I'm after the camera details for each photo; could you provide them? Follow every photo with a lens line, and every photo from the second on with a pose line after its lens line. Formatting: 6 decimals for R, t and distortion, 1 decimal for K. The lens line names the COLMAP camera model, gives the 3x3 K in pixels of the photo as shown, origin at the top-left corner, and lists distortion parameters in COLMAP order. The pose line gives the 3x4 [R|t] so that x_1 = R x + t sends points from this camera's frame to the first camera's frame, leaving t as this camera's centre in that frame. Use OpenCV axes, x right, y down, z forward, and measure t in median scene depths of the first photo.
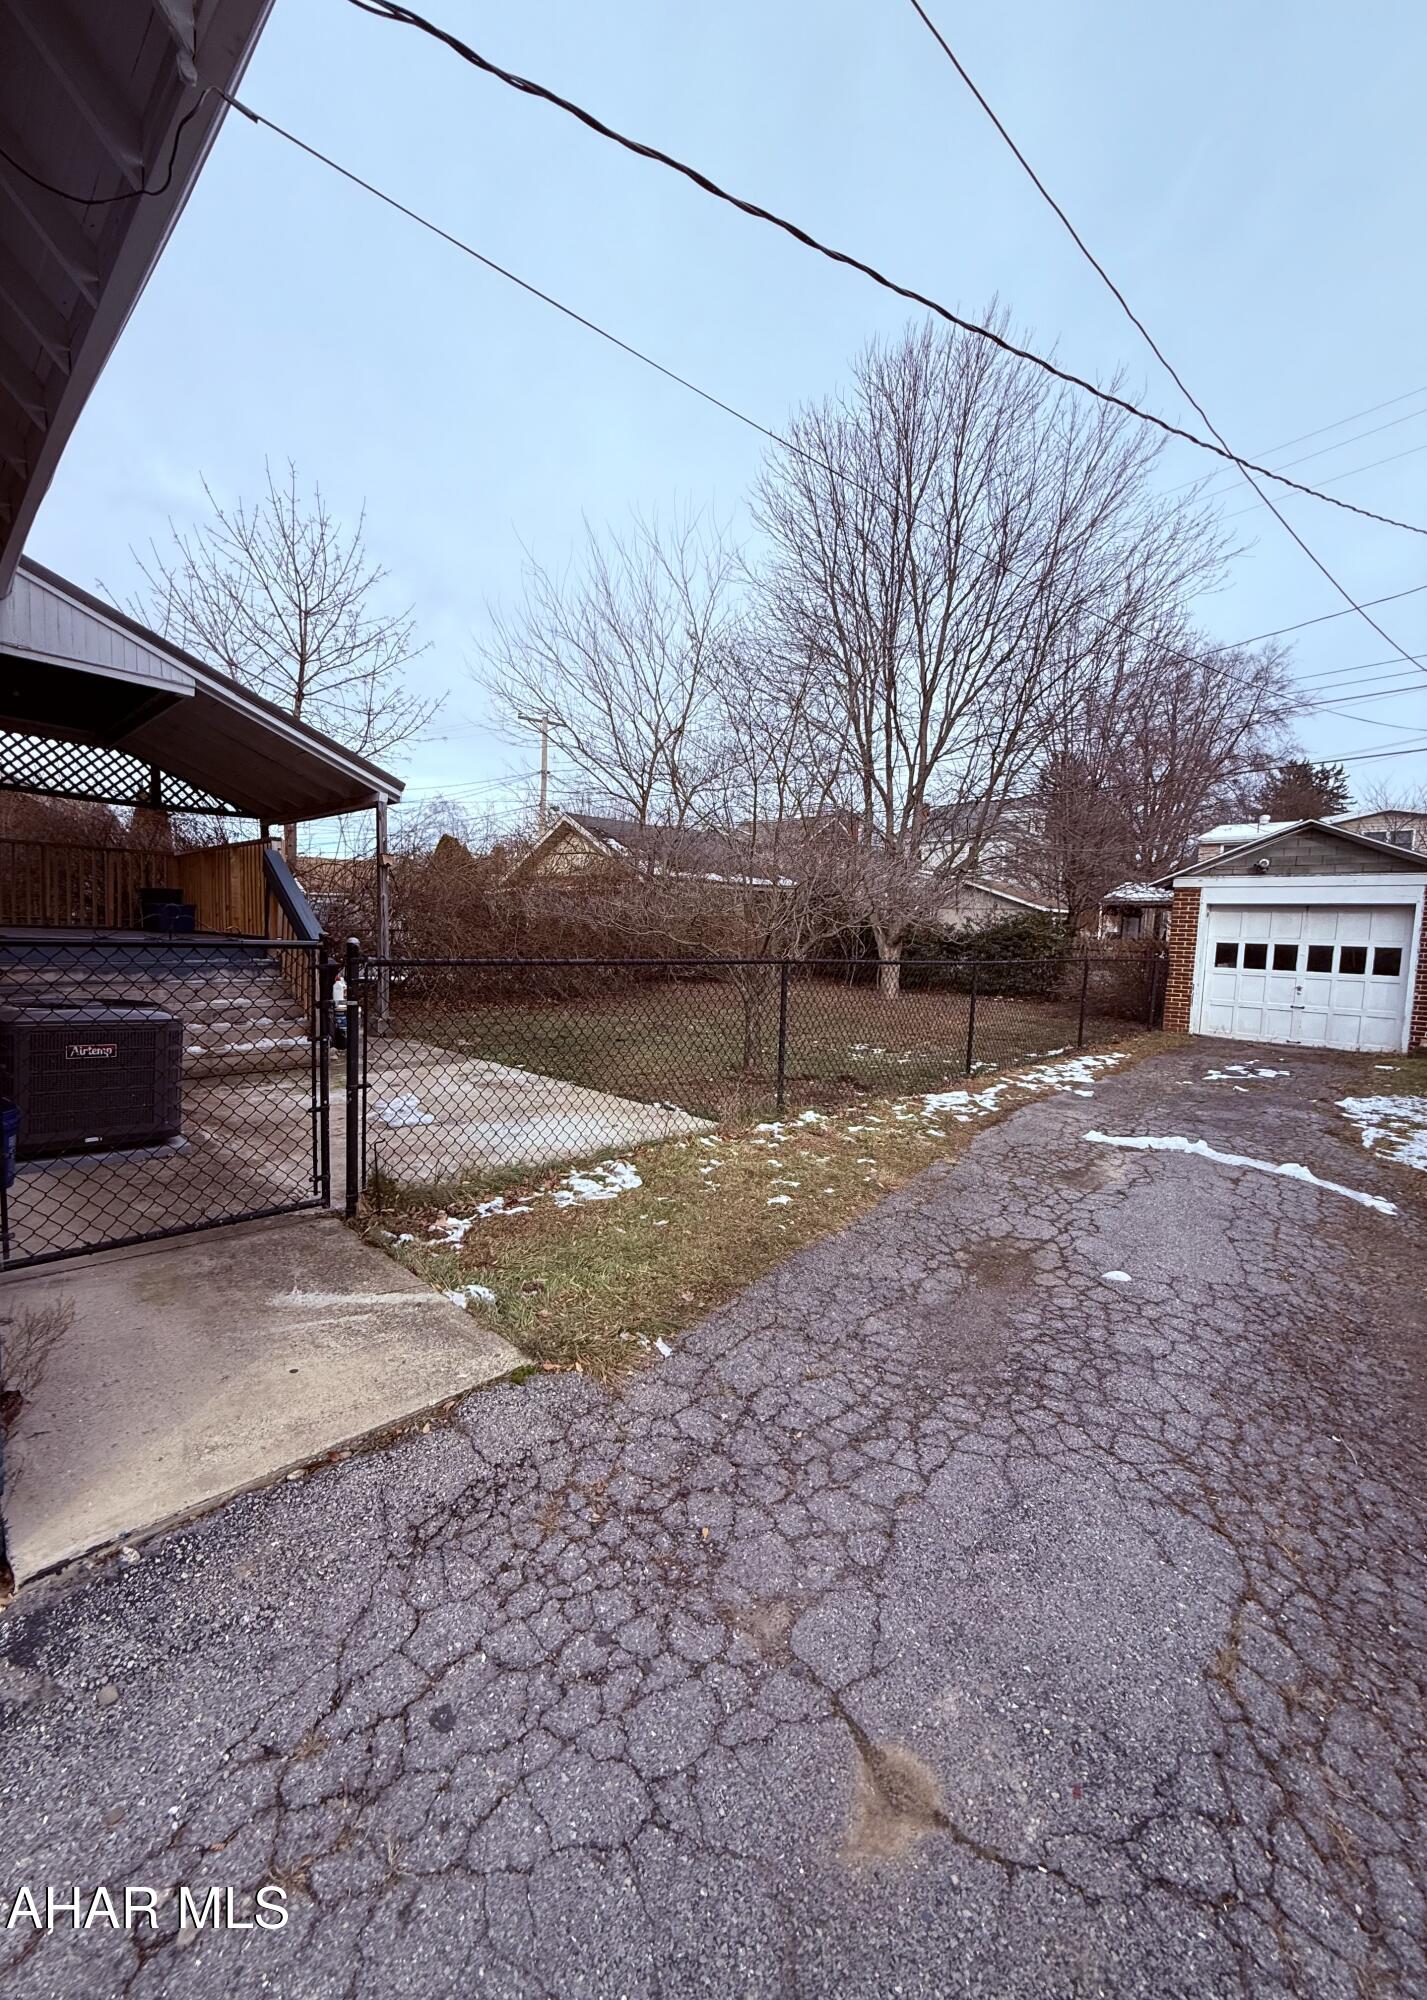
lens RADIAL K [[876.4, 0, 709.5], [0, 876.4, 1003.2], [0, 0, 1]] dist [0.000011, -0.000033]
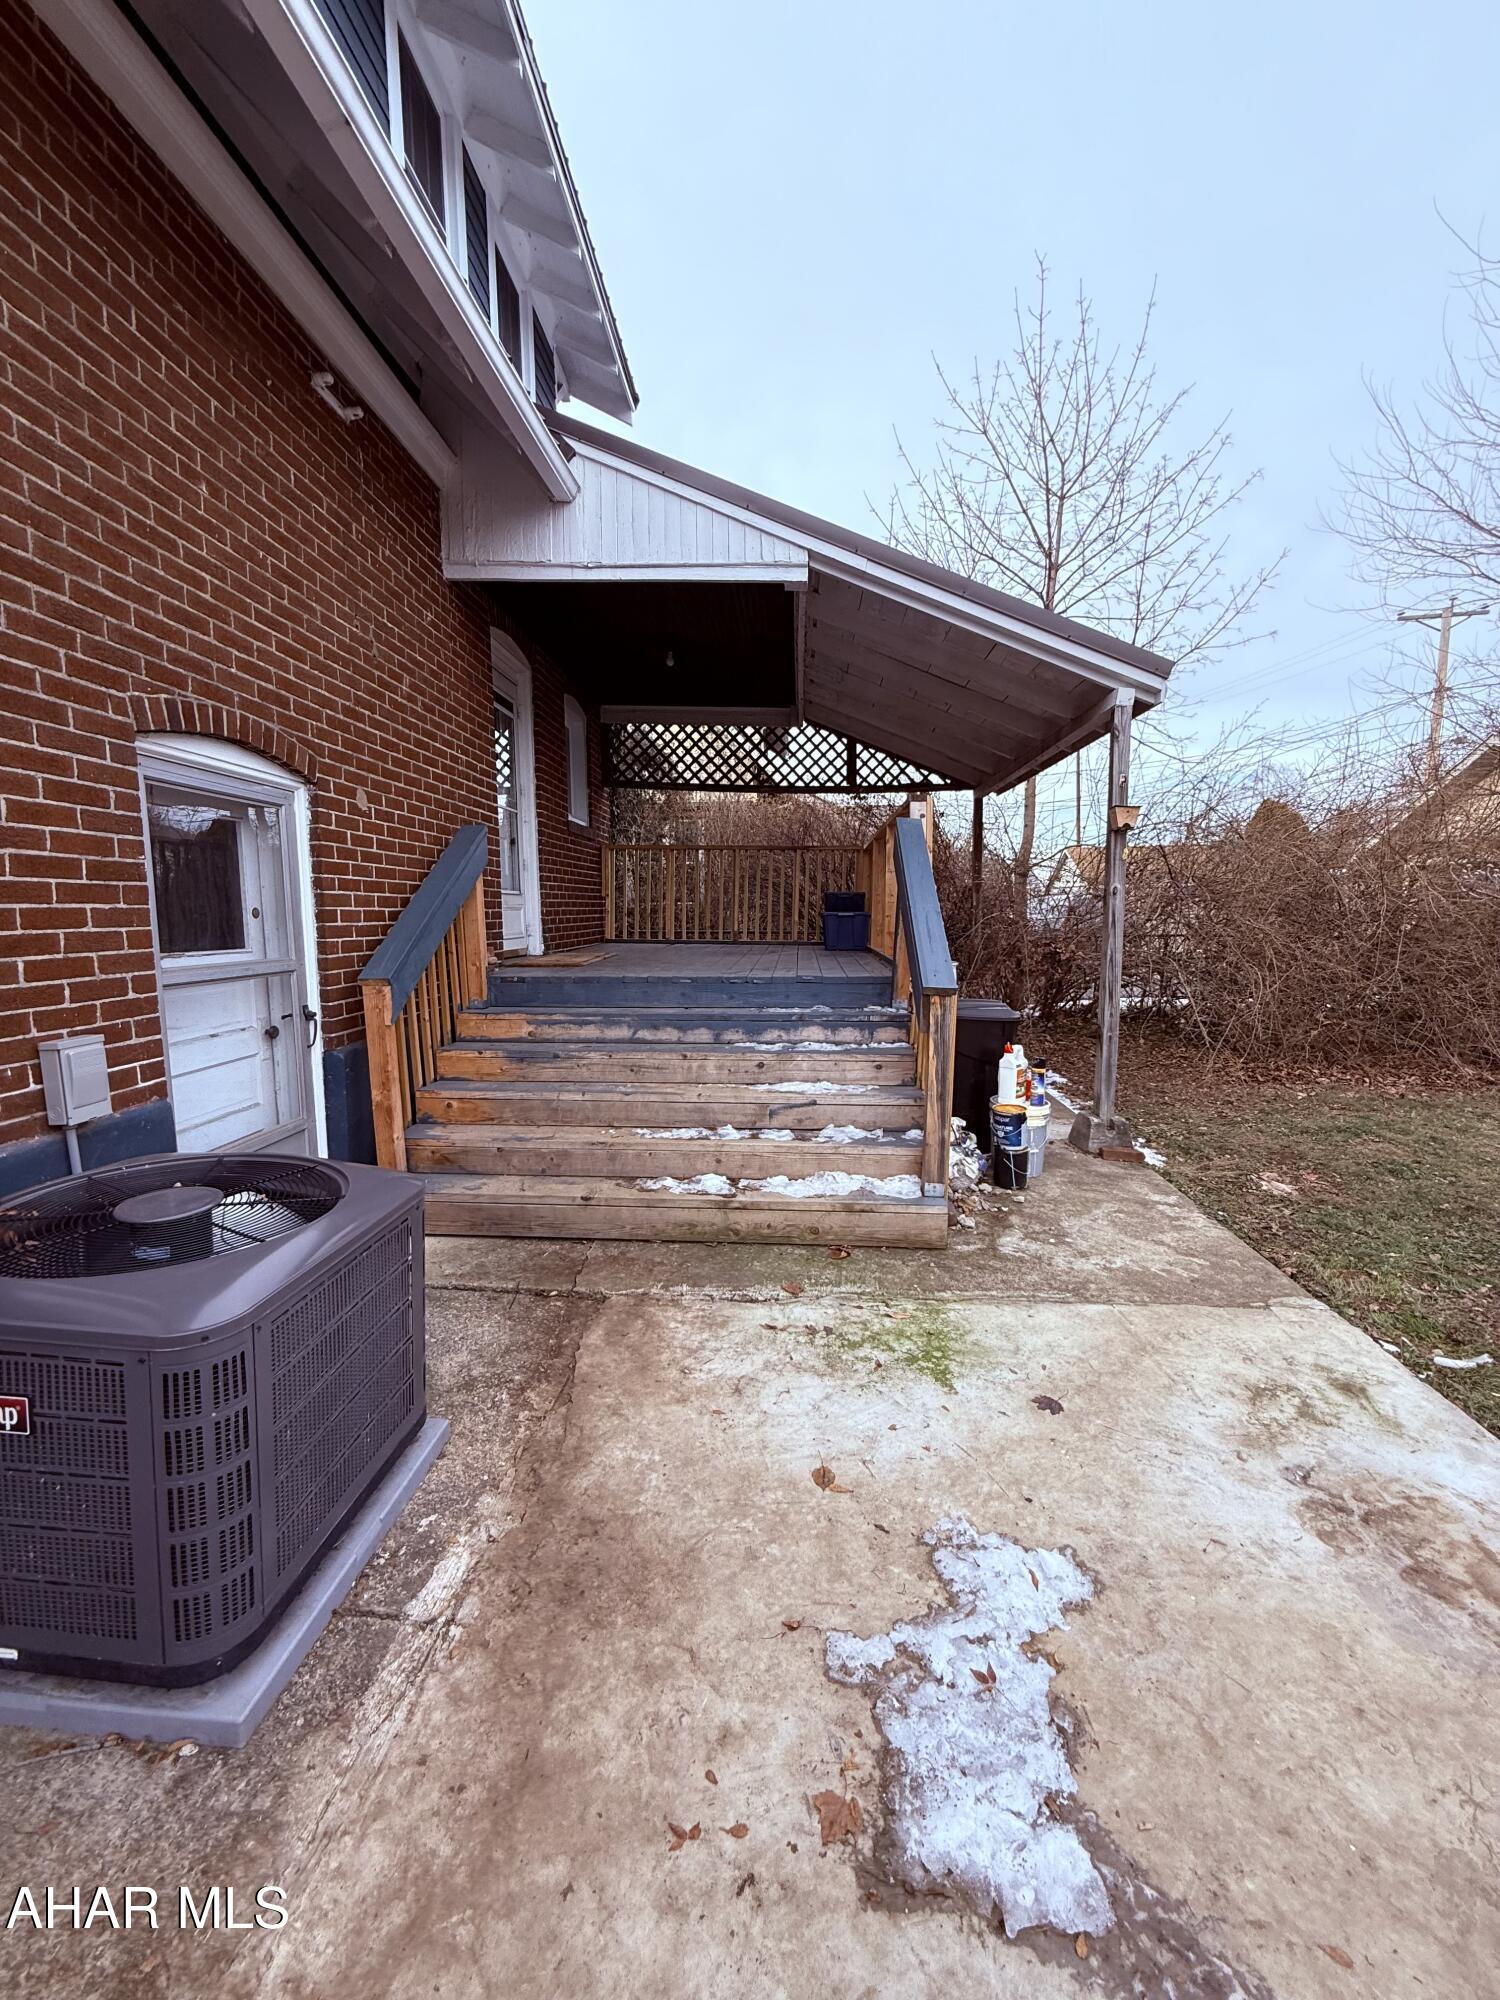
lens RADIAL K [[811.7, 0, 746.7], [0, 811.7, 998.8], [0, 0, 1]] dist [0.004342, 0.000159]
pose [[0.654282, 0.050737, -0.754547, -0.125427], [-0.040905, 0.998661, 0.031682, -0.053515], [0.755144, 0.010136, 0.655481, 0.443939]]
